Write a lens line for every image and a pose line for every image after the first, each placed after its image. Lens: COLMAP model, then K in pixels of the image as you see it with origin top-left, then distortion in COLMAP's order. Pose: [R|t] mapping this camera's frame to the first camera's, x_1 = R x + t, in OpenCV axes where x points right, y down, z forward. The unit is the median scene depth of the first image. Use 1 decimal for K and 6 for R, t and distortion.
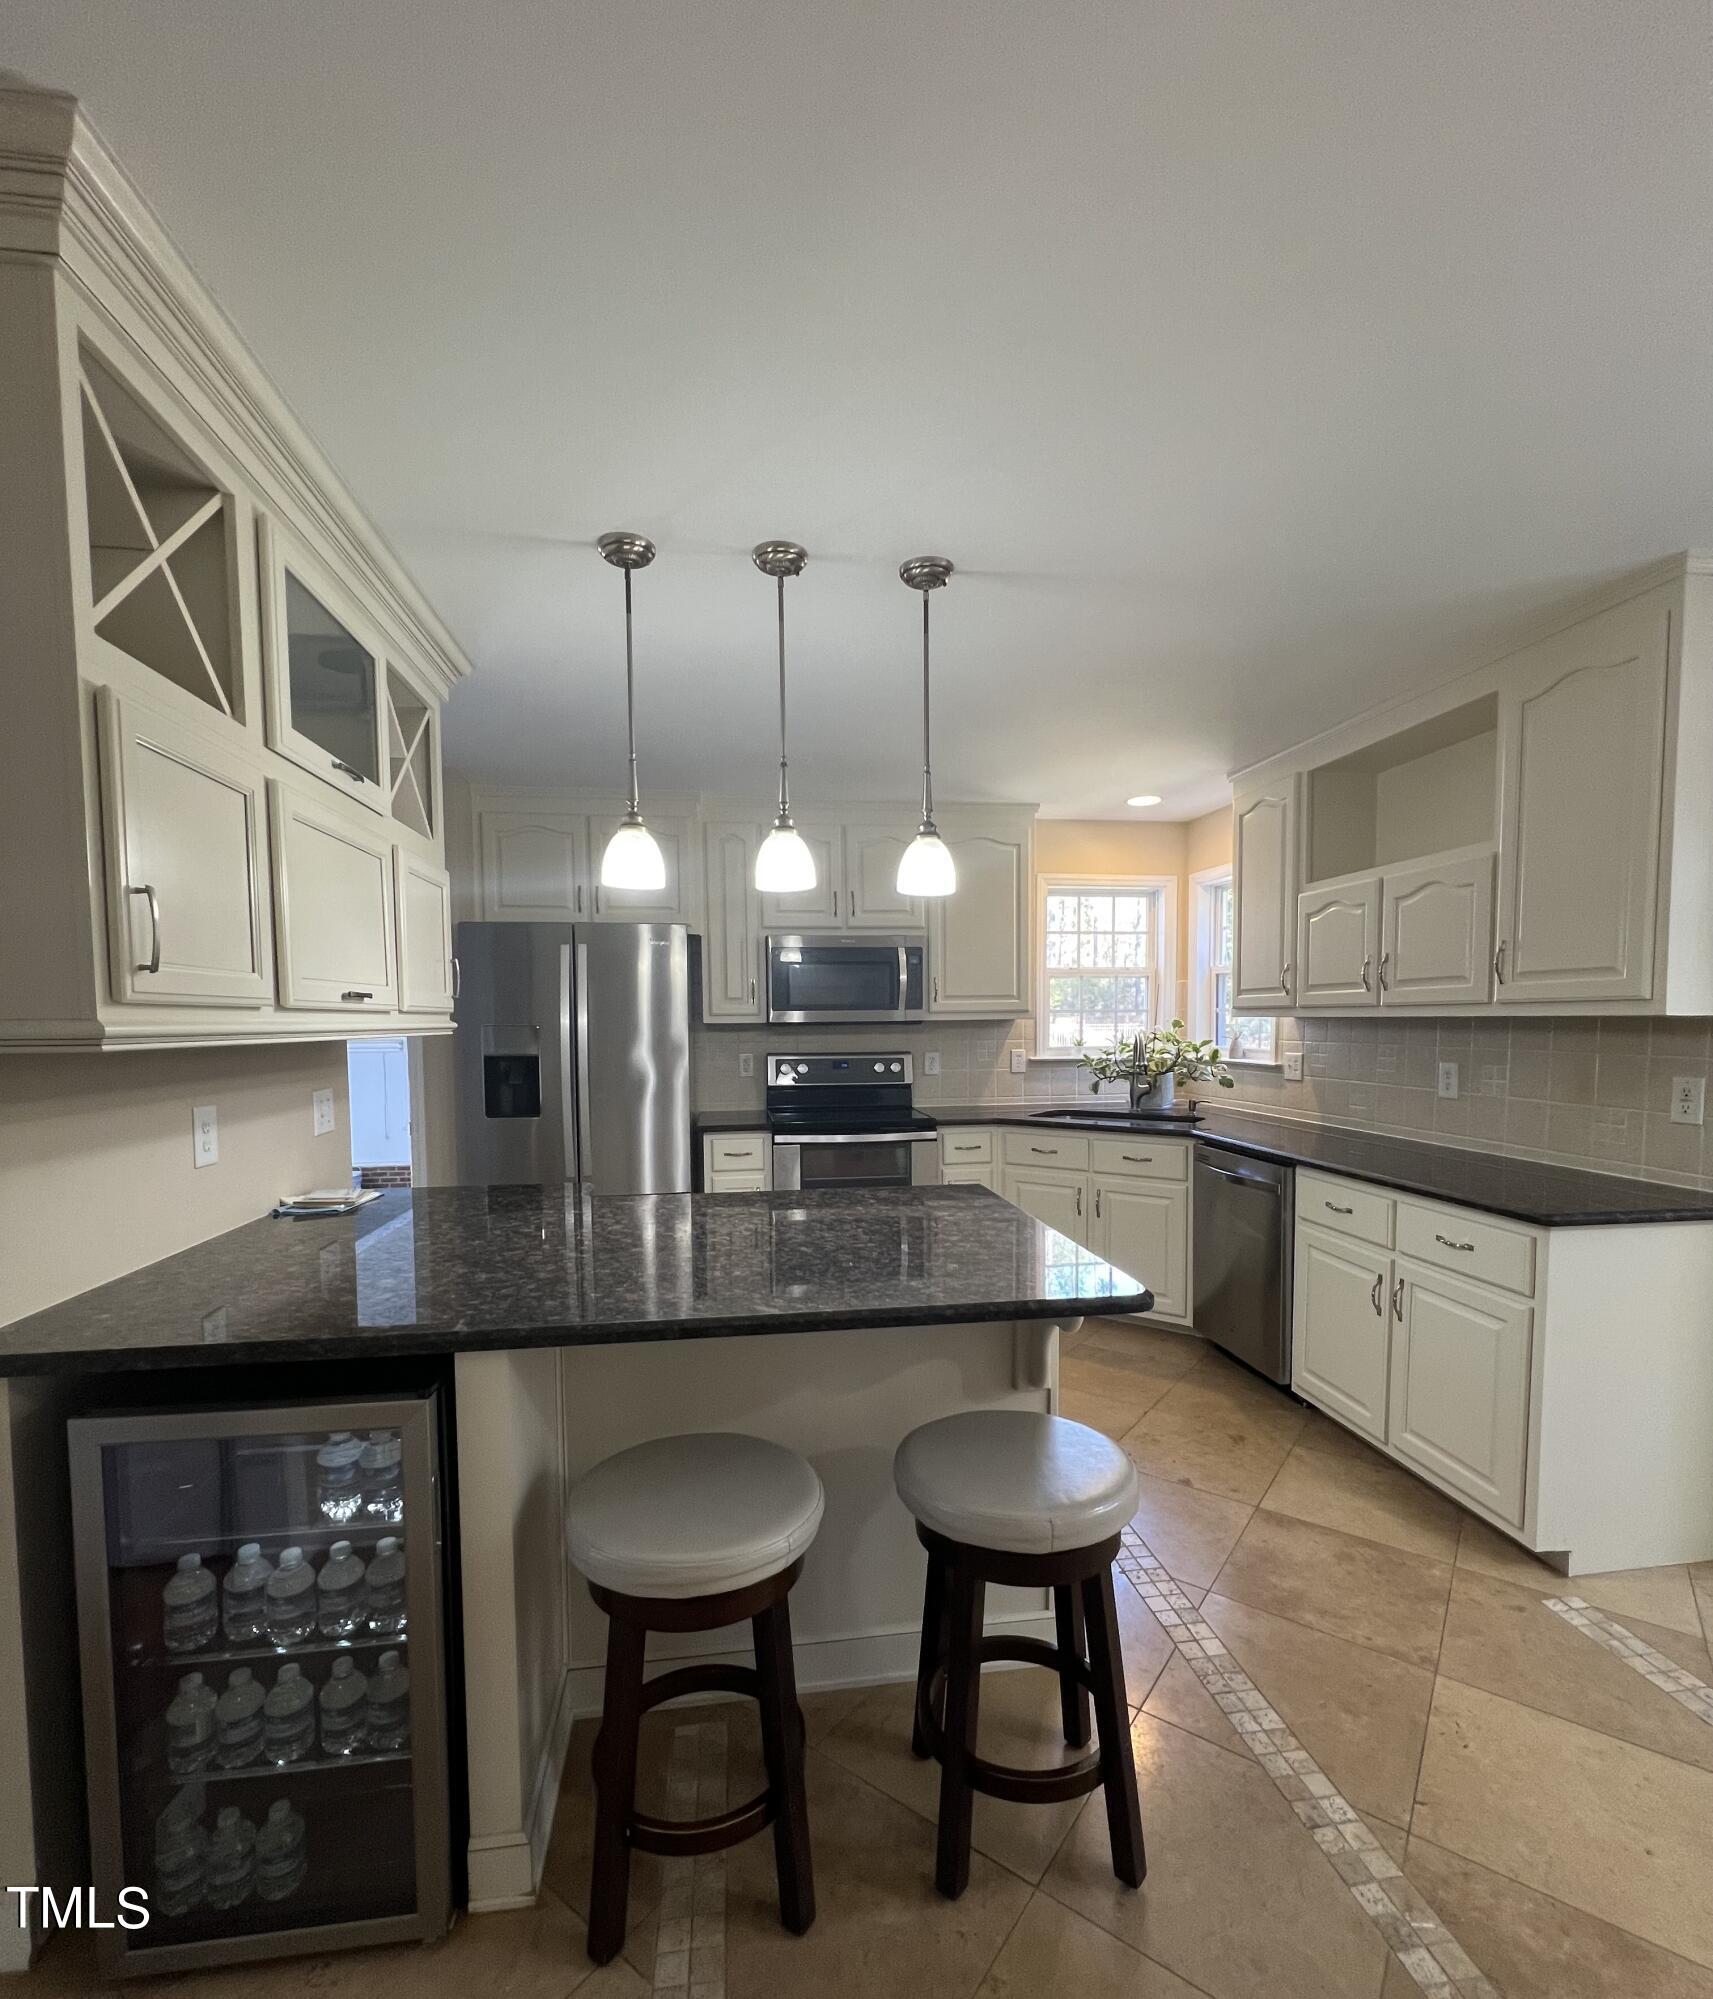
lens RADIAL K [[915.7, 0, 857.3], [0, 915.7, 1074.9], [0, 0, 1]] dist [0.004561, -0.002059]
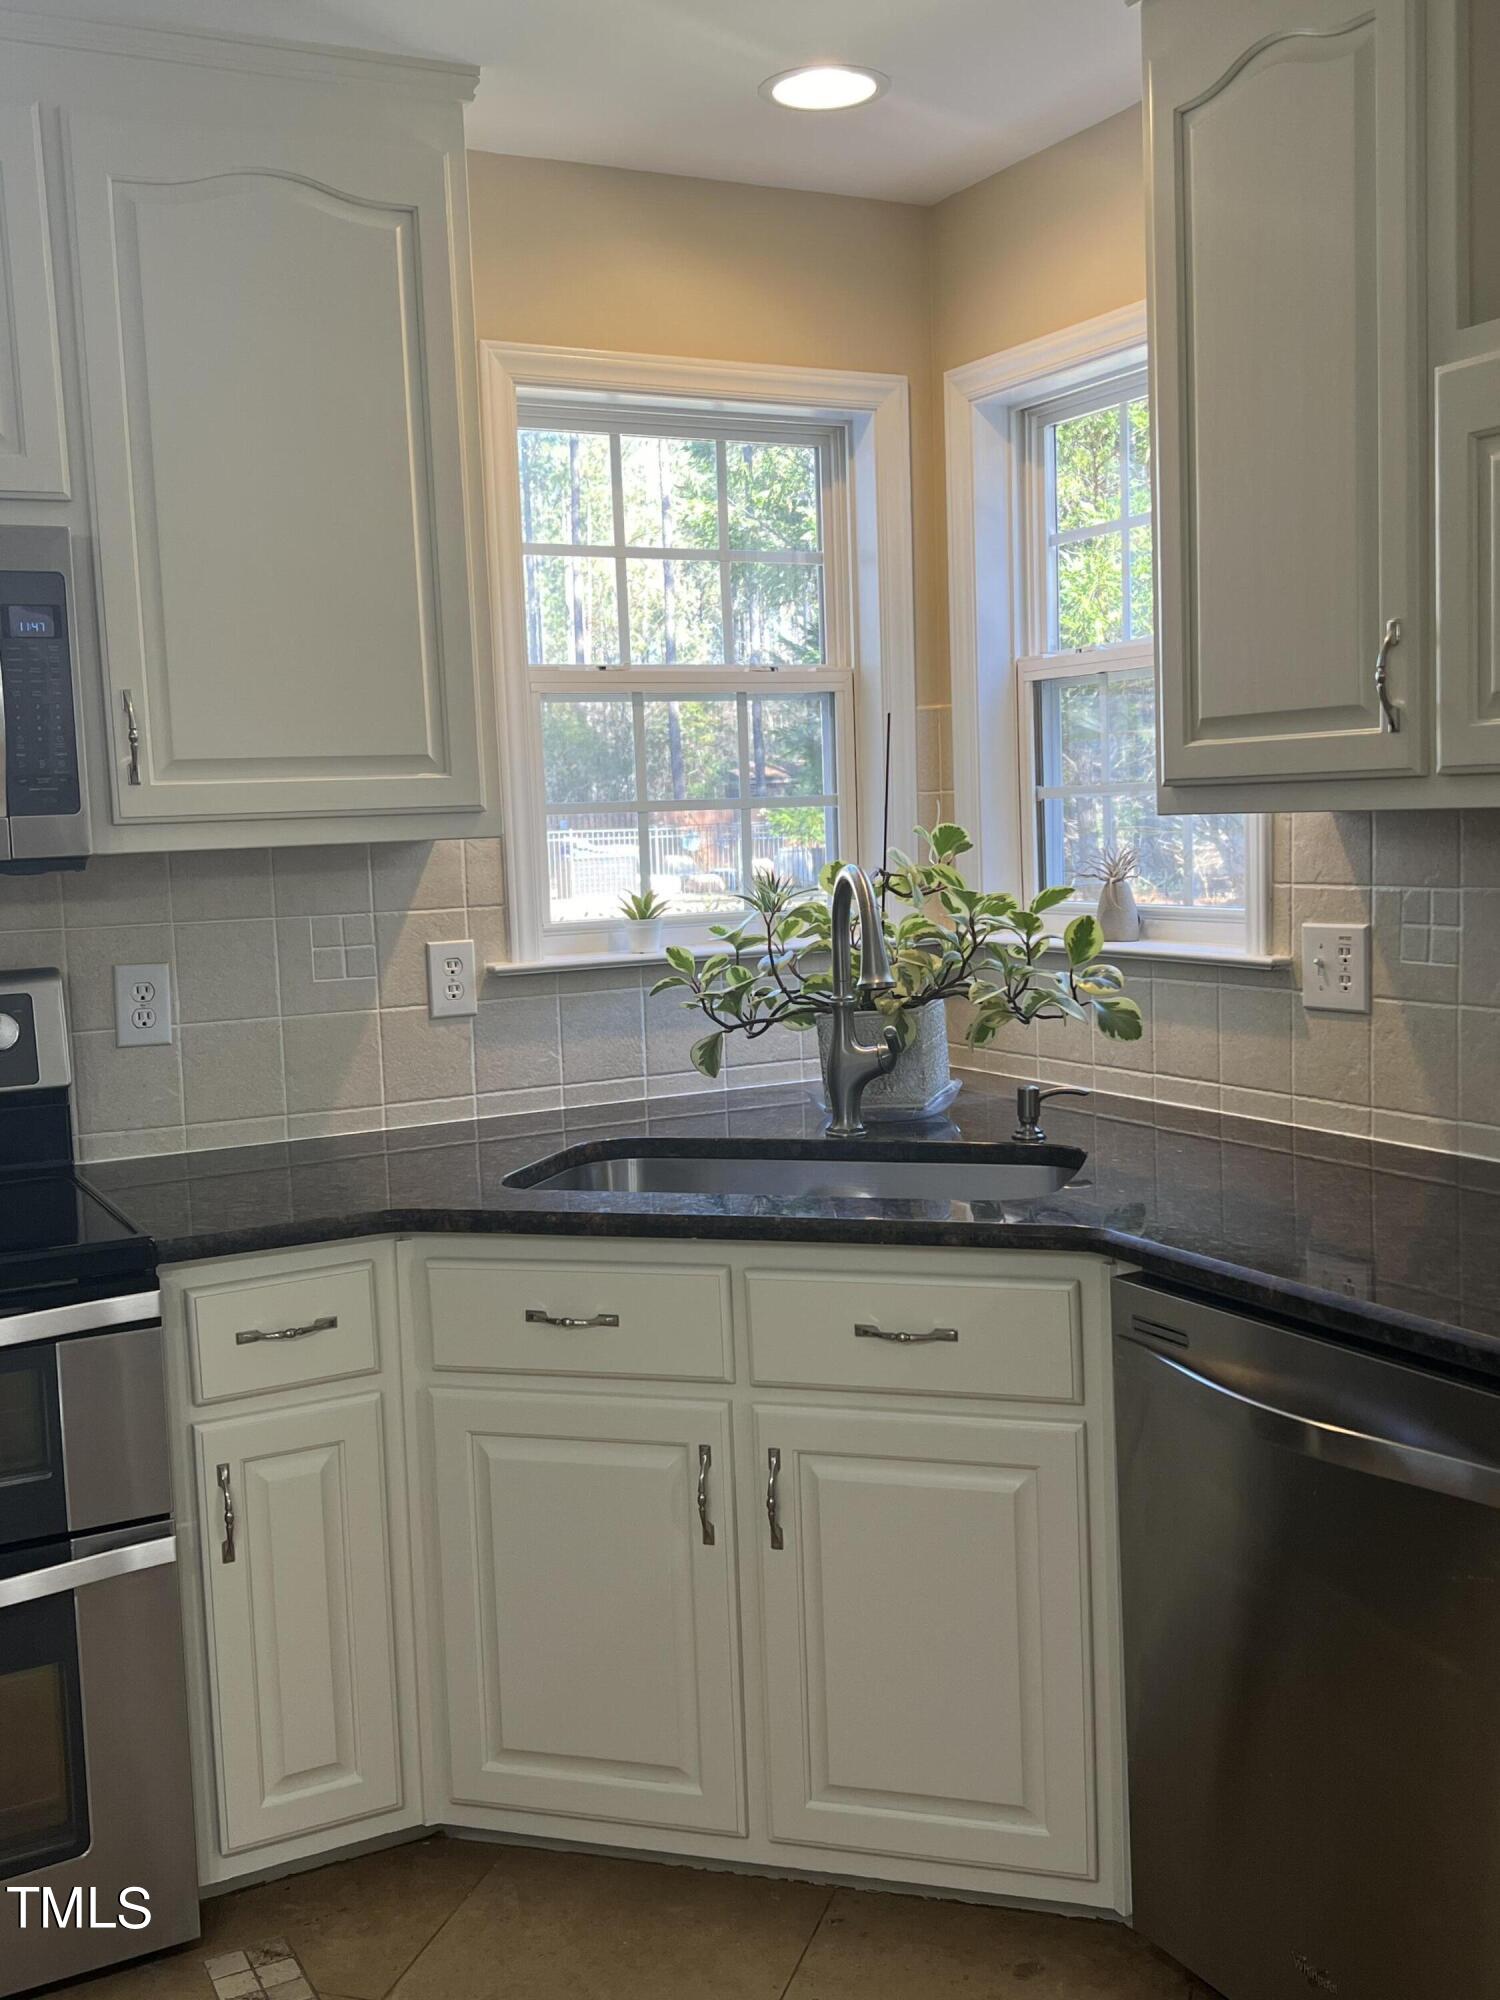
lens RADIAL K [[1978.2, 0, 764.3], [0, 1978.2, 991.5], [0, 0, 1]] dist [0.054846, 0.000000]
pose [[0.940280, -0.056902, 0.335612, 0.072599], [0.048422, 0.998262, 0.033588, -0.036421], [-0.336940, -0.015332, 0.941401, 0.474770]]
